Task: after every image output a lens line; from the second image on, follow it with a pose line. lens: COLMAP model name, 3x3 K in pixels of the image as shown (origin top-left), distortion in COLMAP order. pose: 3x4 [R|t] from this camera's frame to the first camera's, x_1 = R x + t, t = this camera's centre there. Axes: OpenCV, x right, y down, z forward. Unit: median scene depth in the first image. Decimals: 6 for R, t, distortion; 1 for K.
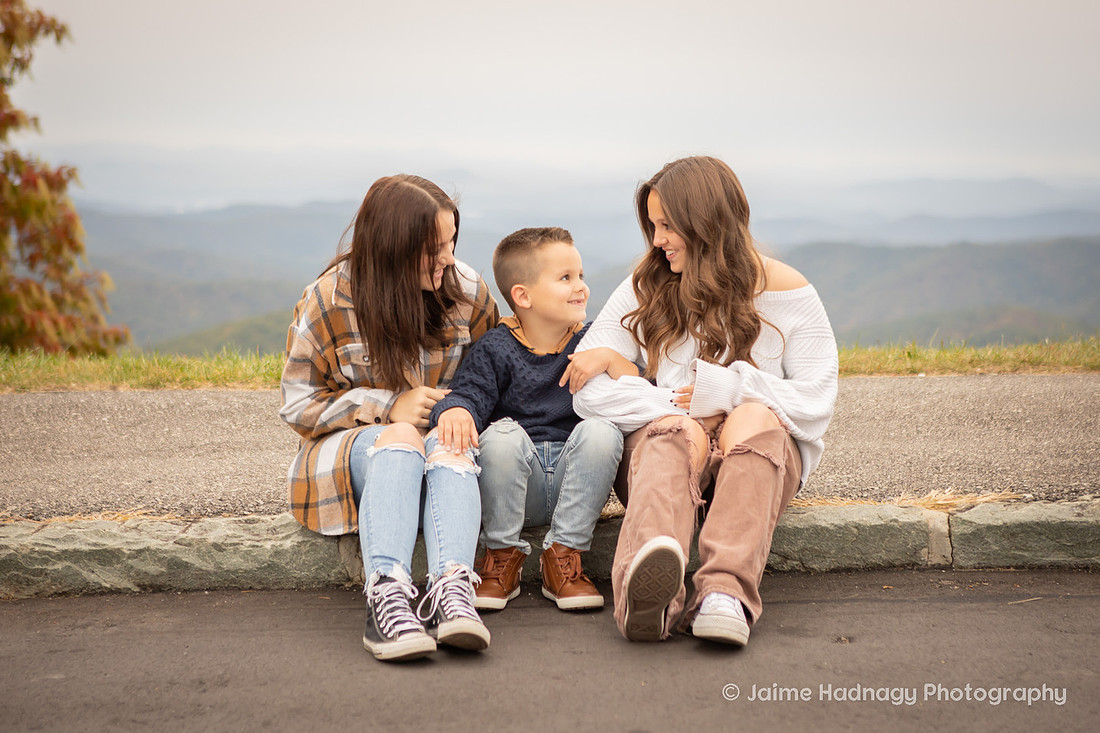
lens RADIAL K [[2064.1, 0, 575.5], [0, 2064.1, 347.0], [0, 0, 1]] dist [0.086904, 0.000000]
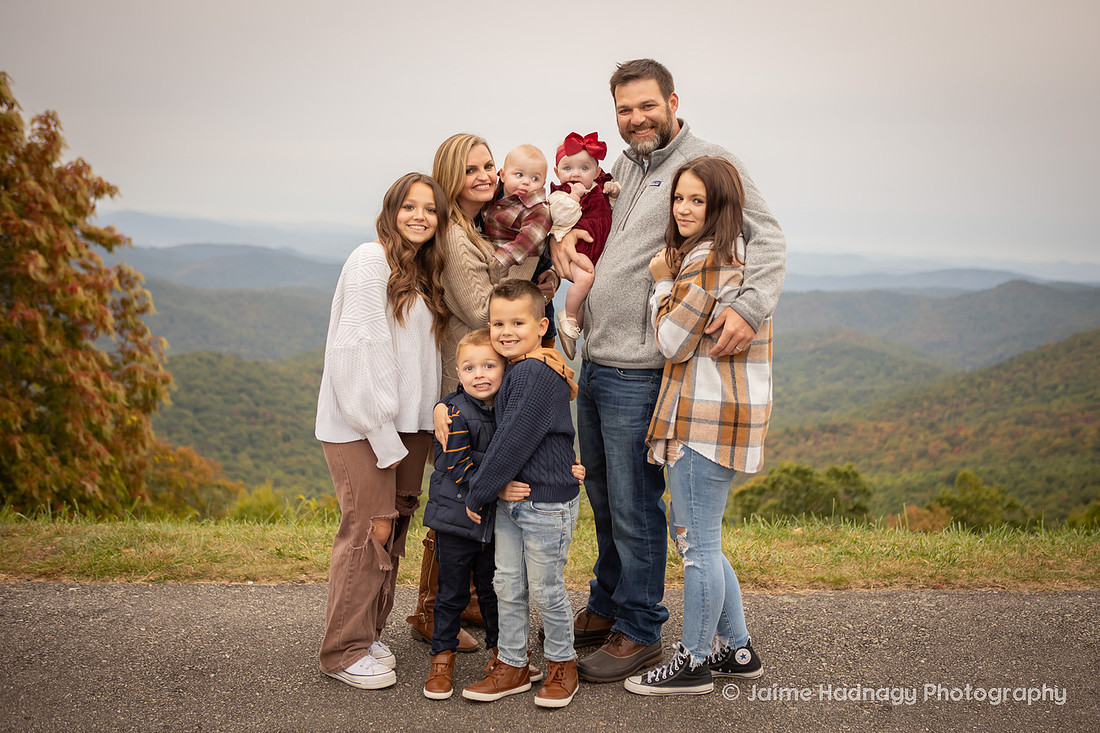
lens RADIAL K [[1204.7, 0, 590.5], [0, 1204.7, 335.6], [0, 0, 1]] dist [-0.009356, 0.000000]
pose [[0.999757, 0.022008, 0.000754, 0.218614], [-0.022001, 0.999716, -0.009206, -0.078411], [-0.000956, 0.009187, 0.999957, 0.166168]]
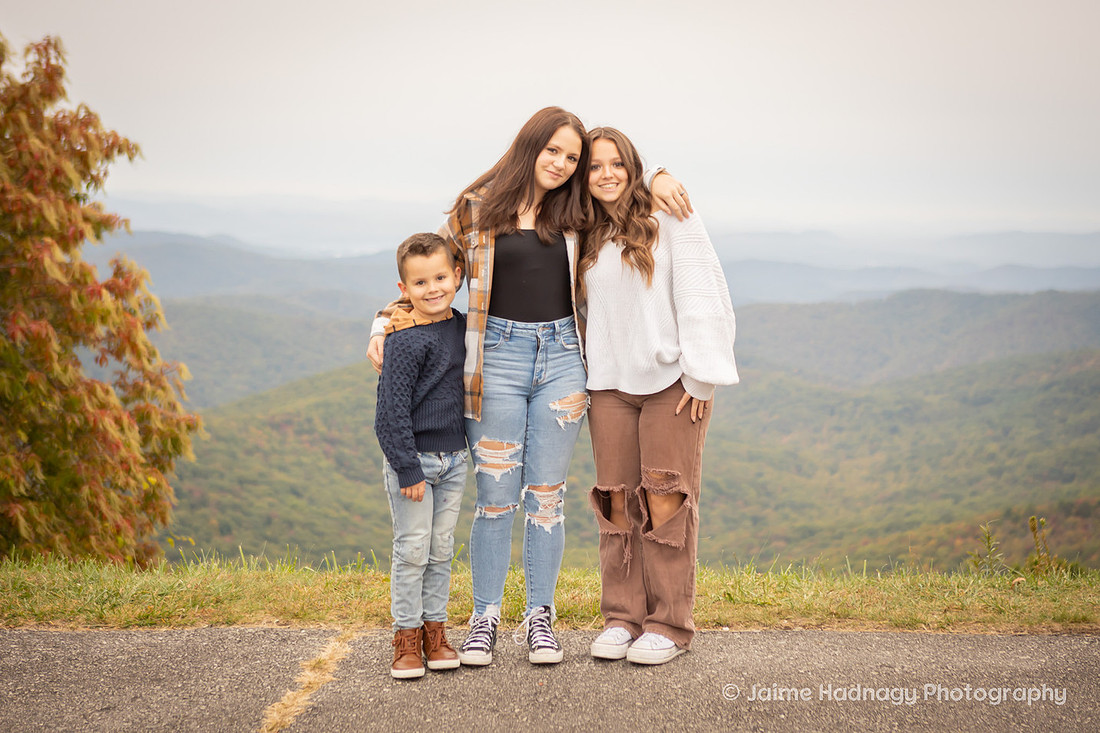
lens RADIAL K [[1879.2, 0, 588.2], [0, 1879.2, 337.7], [0, 0, 1]] dist [0.064717, 0.000000]
pose [[0.998412, 0.011130, -0.055226, 0.088986], [-0.012430, 0.999652, -0.023260, -0.063002], [0.054948, 0.023910, 0.998203, 0.046870]]
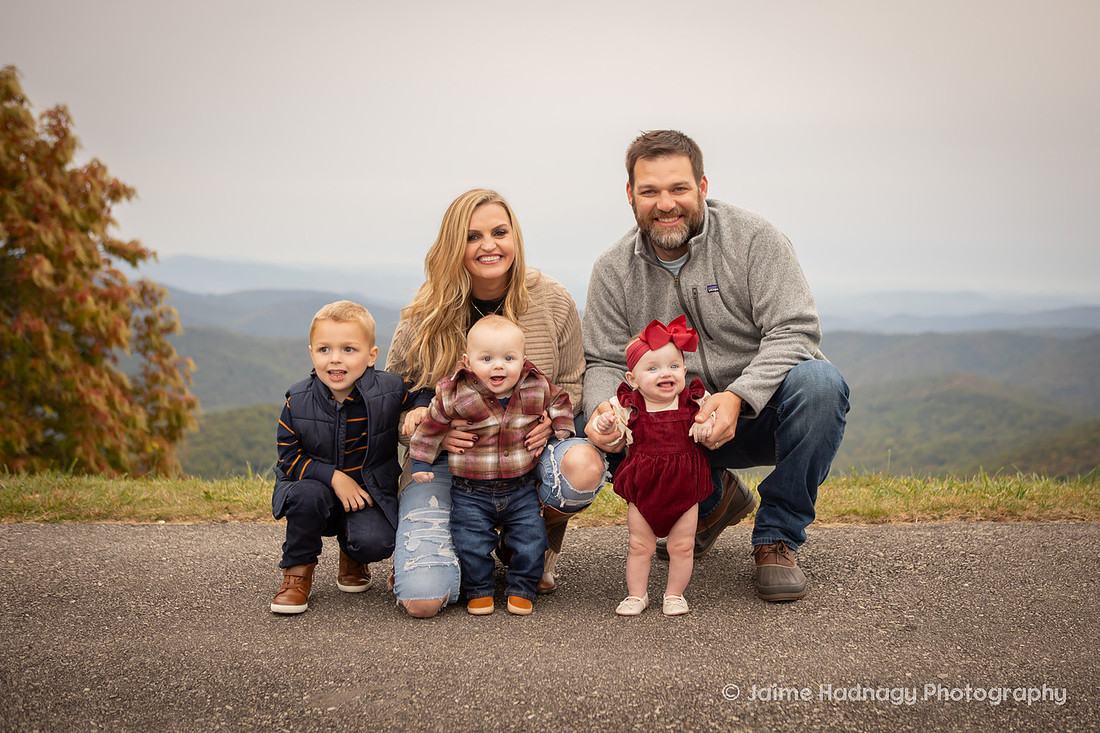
lens RADIAL K [[1314.1, 0, 621.5], [0, 1314.1, 346.5], [0, 0, 1]] dist [-0.009943, 0.000000]
pose [[0.998913, 0.011081, -0.045283, 0.252233], [-0.012769, 0.999227, -0.037170, -0.030981], [0.044836, 0.037708, 0.998282, 0.213402]]
